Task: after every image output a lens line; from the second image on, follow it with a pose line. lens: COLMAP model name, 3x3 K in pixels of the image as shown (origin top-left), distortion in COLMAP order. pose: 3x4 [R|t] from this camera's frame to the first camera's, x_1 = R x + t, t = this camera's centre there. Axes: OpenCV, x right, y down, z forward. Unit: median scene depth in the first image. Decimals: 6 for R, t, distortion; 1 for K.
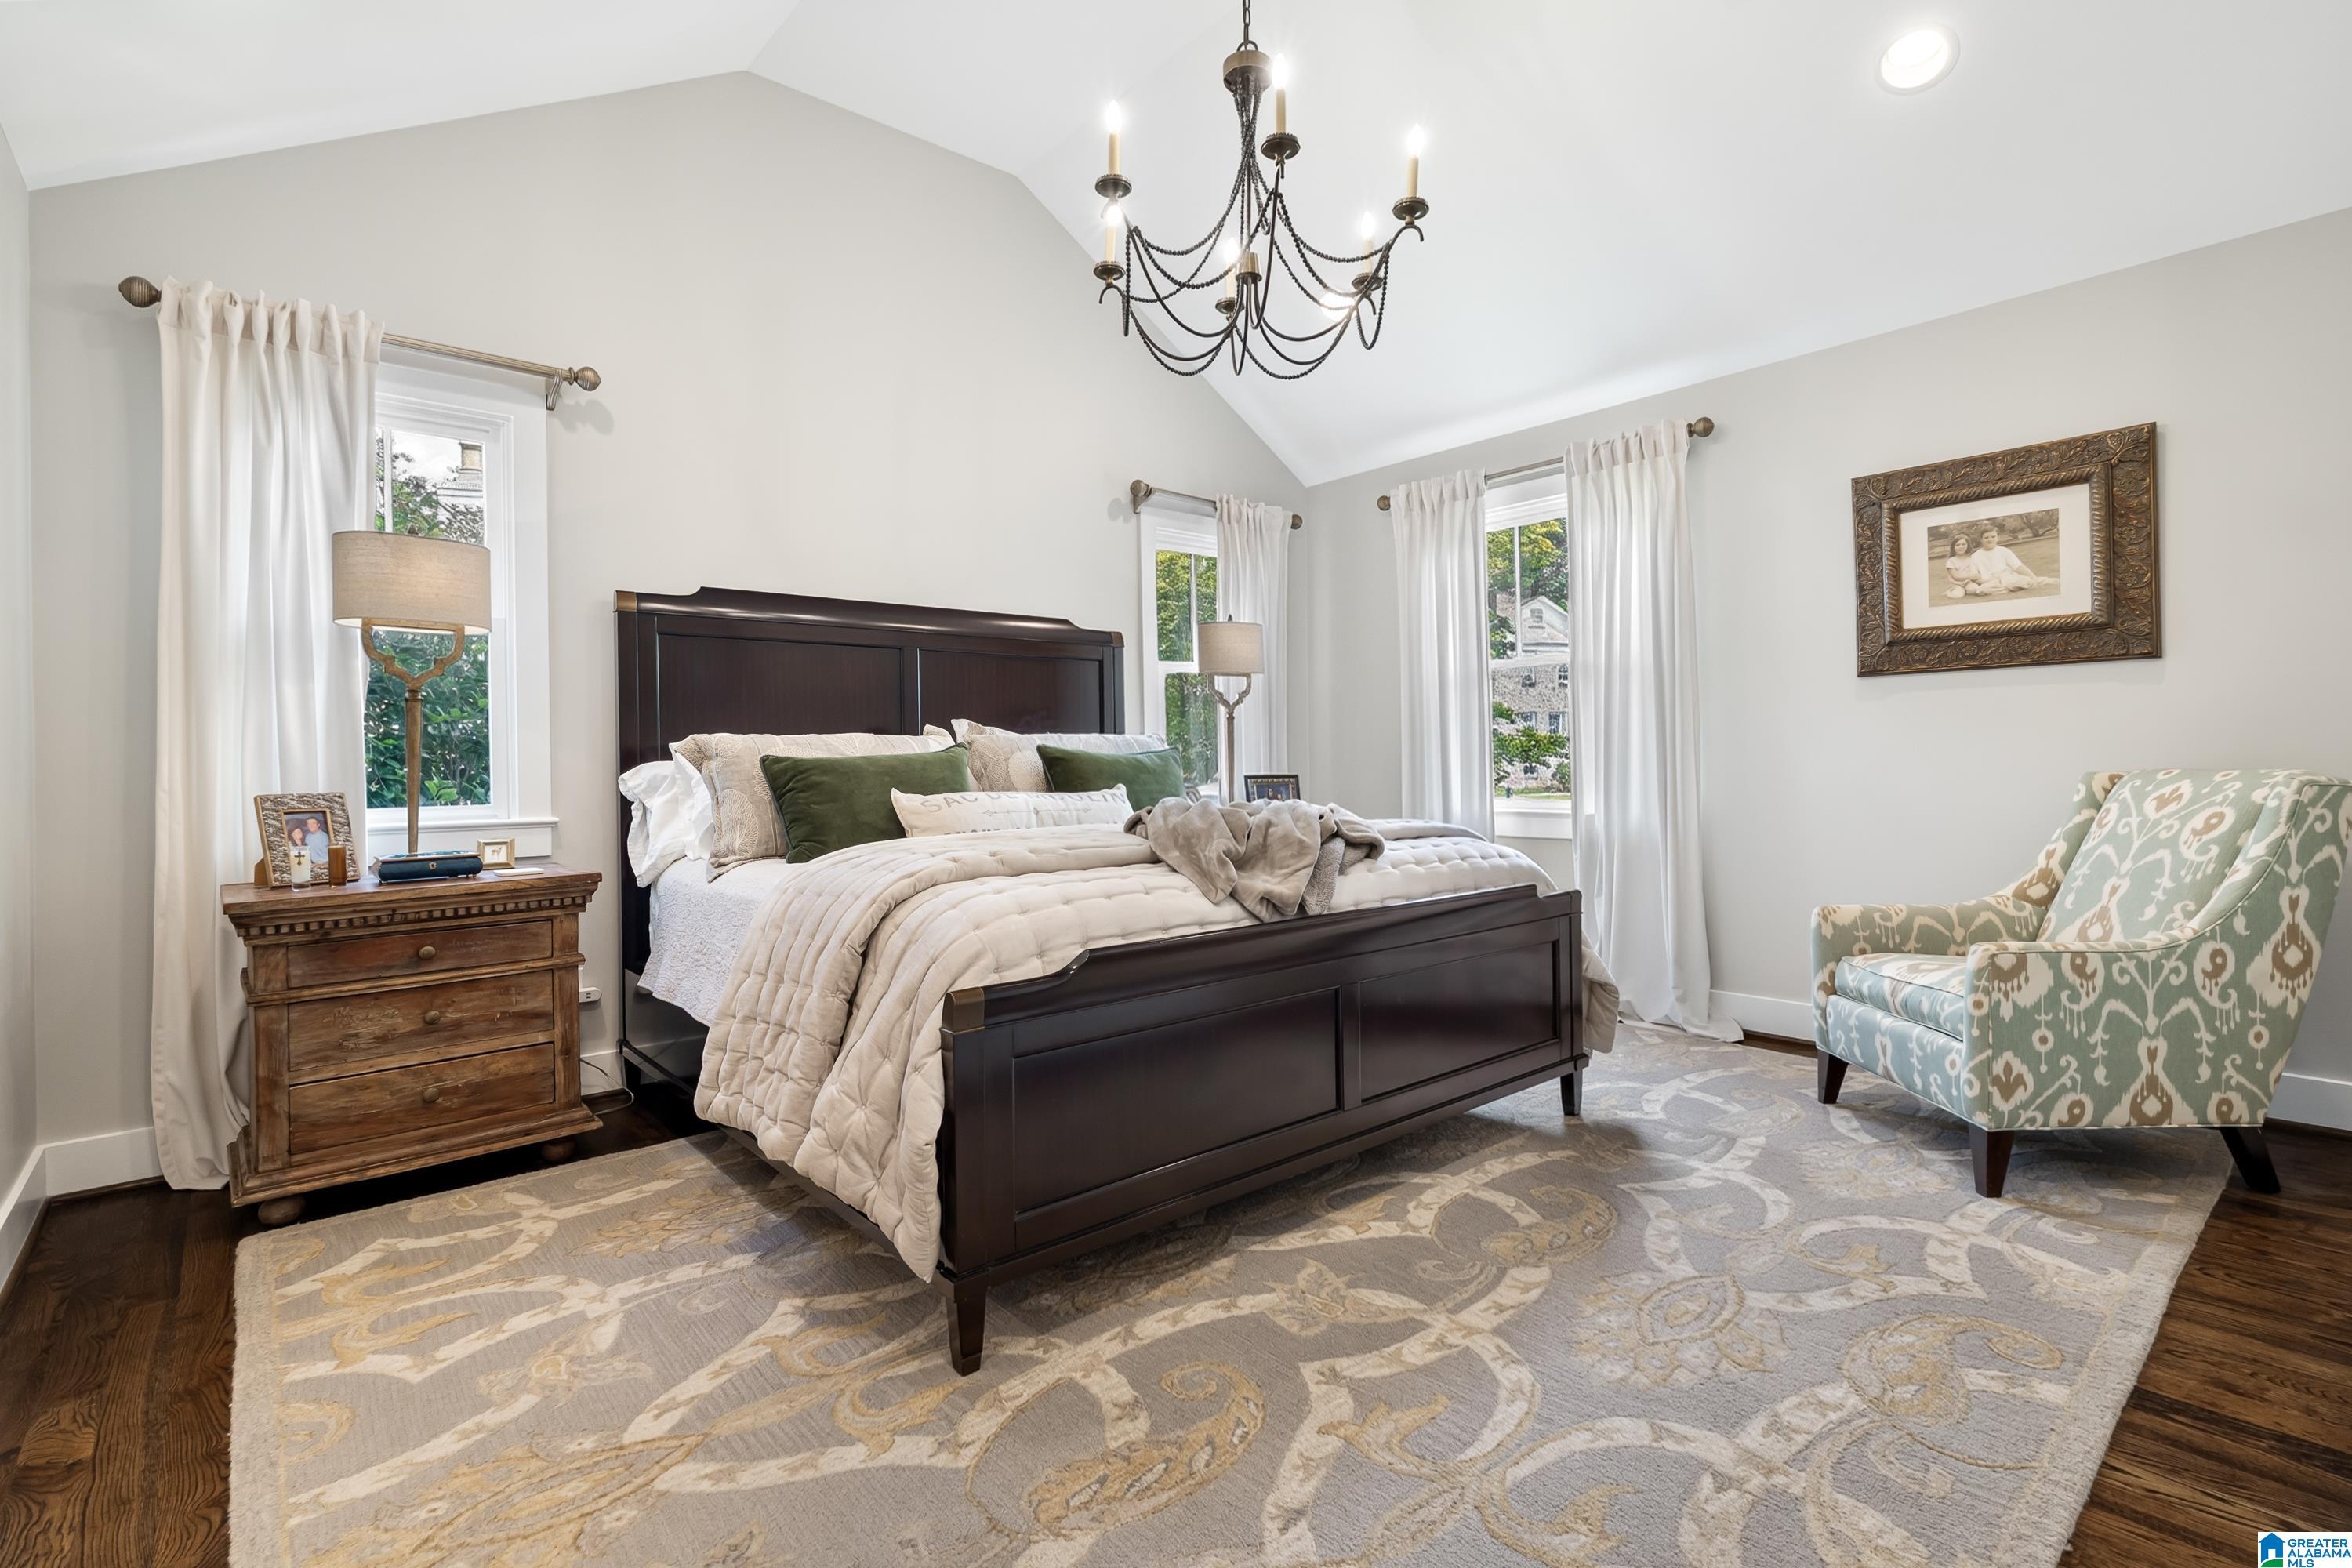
lens RADIAL K [[1067.5, 0, 1169.5], [0, 1067.5, 759.7], [0, 0, 1]] dist [0.003141, -0.000012]
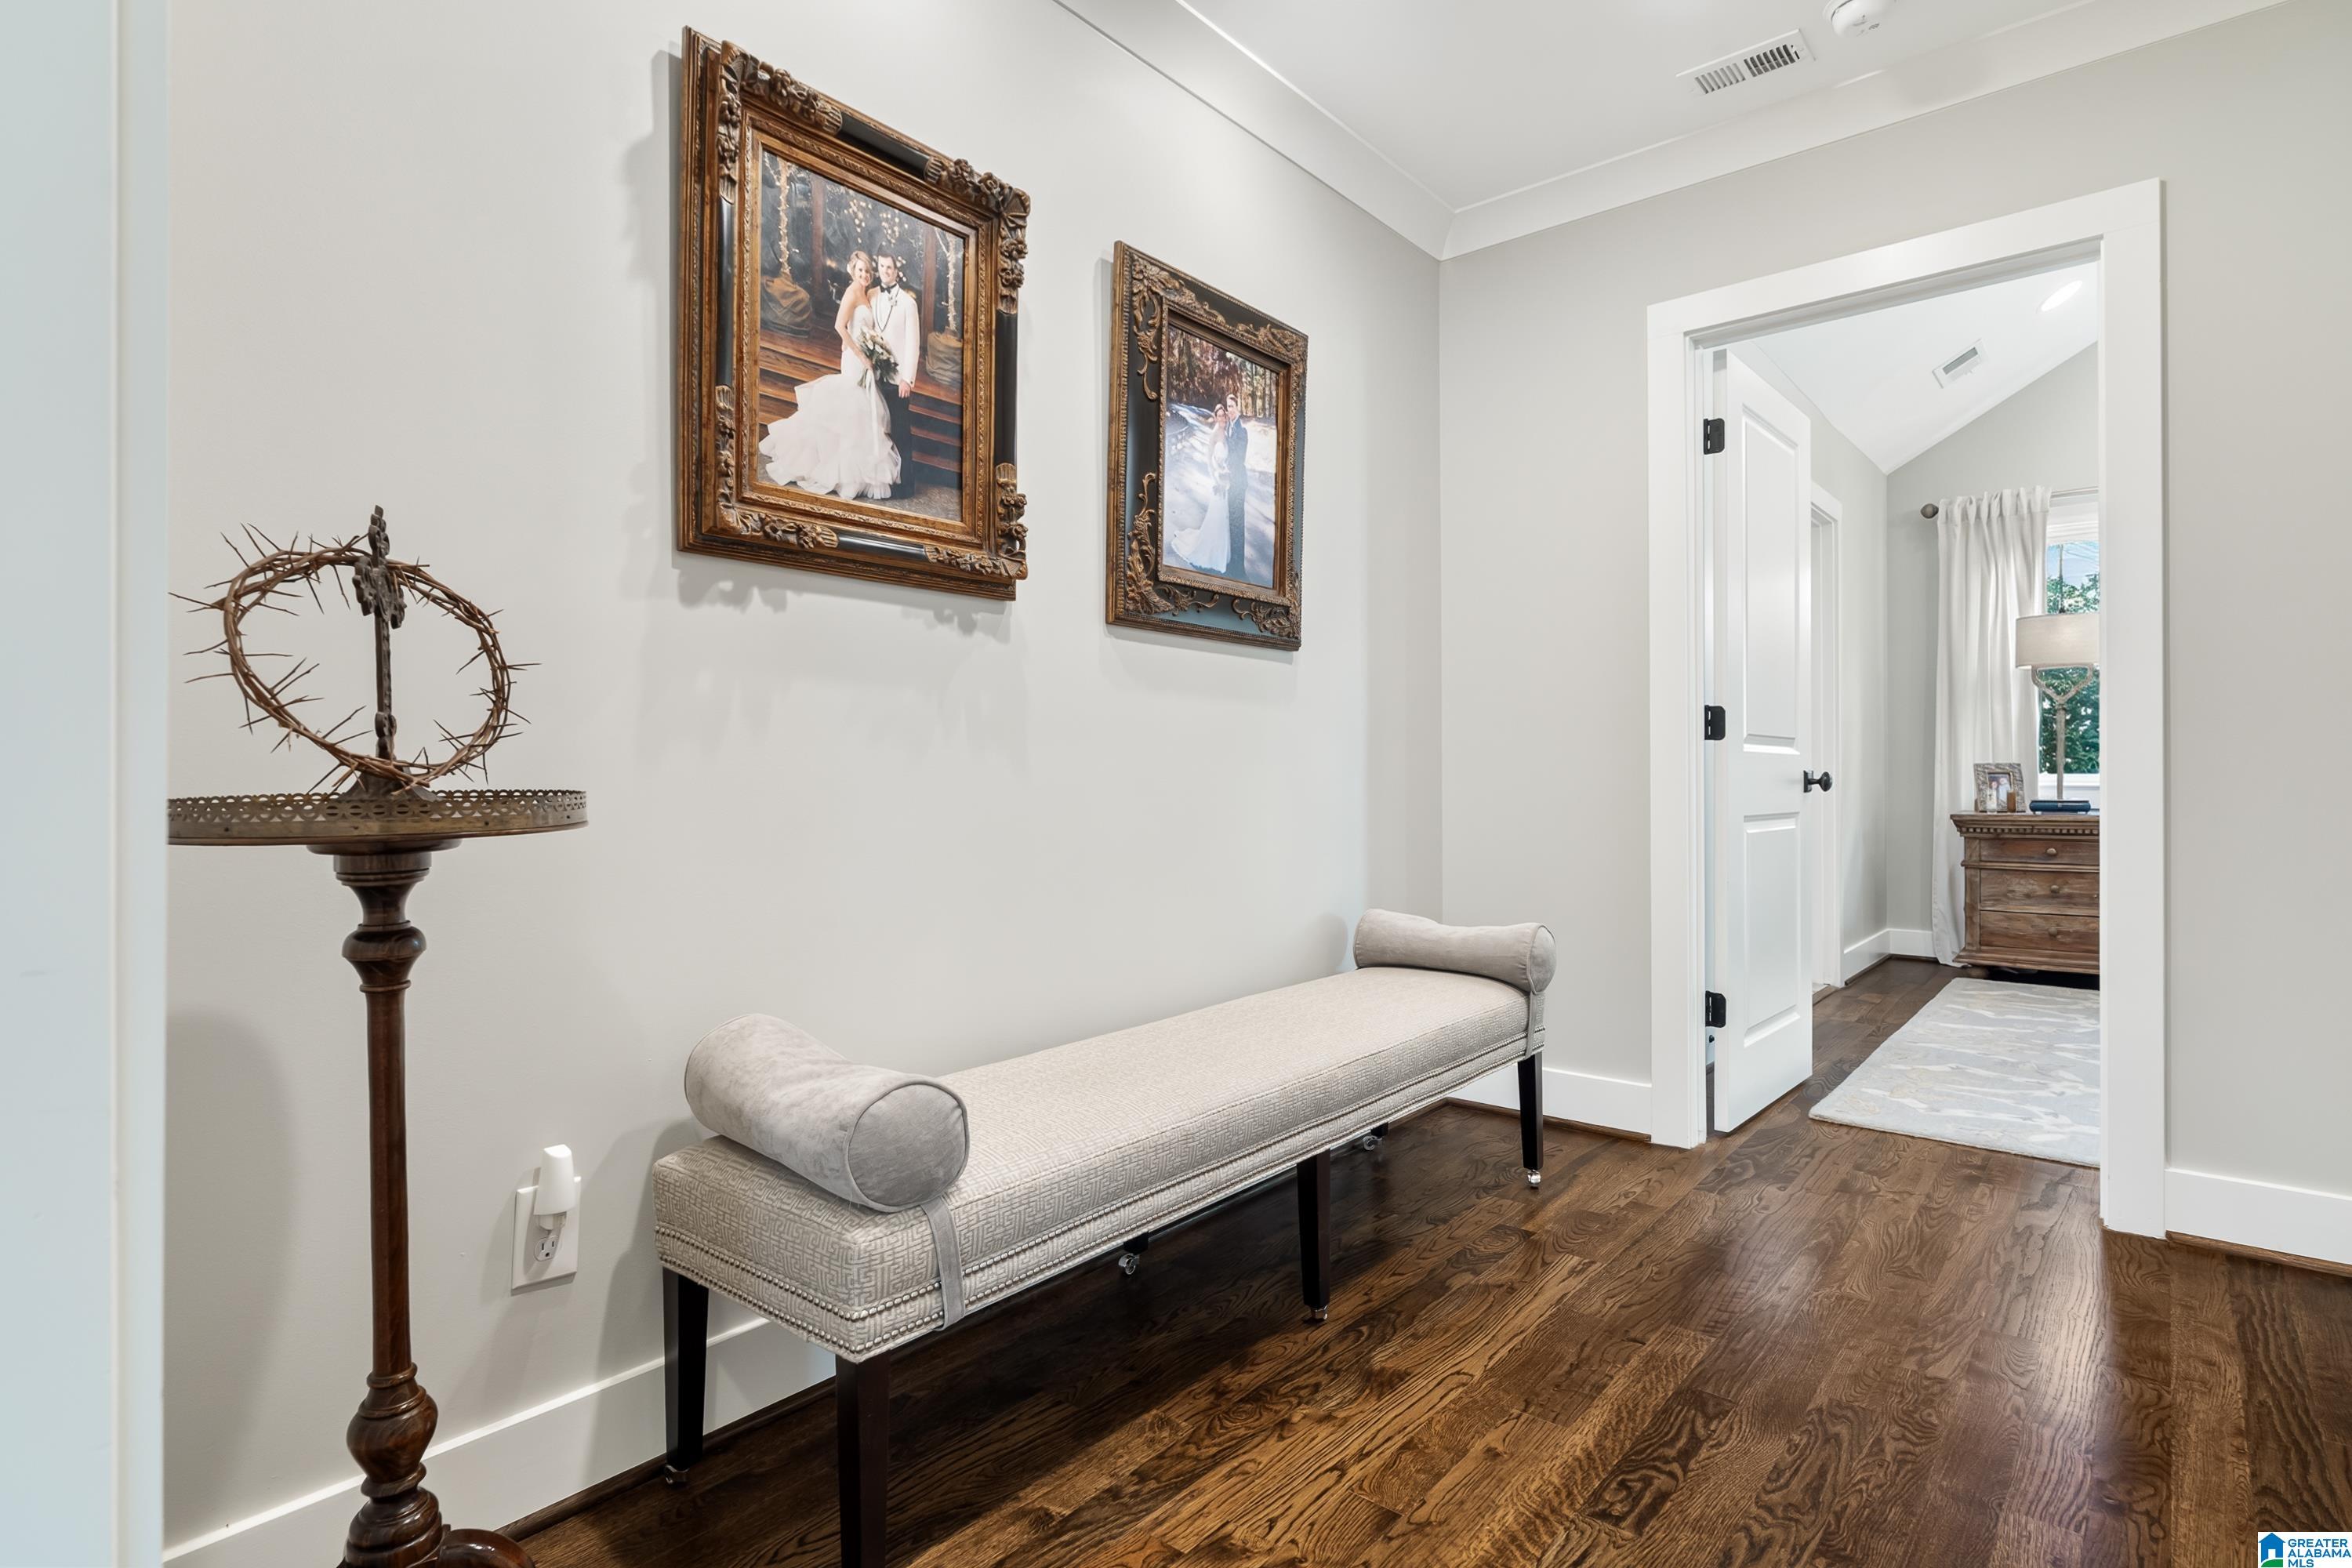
lens RADIAL K [[1204.0, 0, 1177.2], [0, 1204.0, 783.6], [0, 0, 1]] dist [0.001318, 0.000083]
pose [[0.159672, 0.015134, -0.987054, 1.037431], [0.005288, 0.999855, 0.016186, 0.026812], [0.987156, -0.007804, 0.159569, -0.745907]]
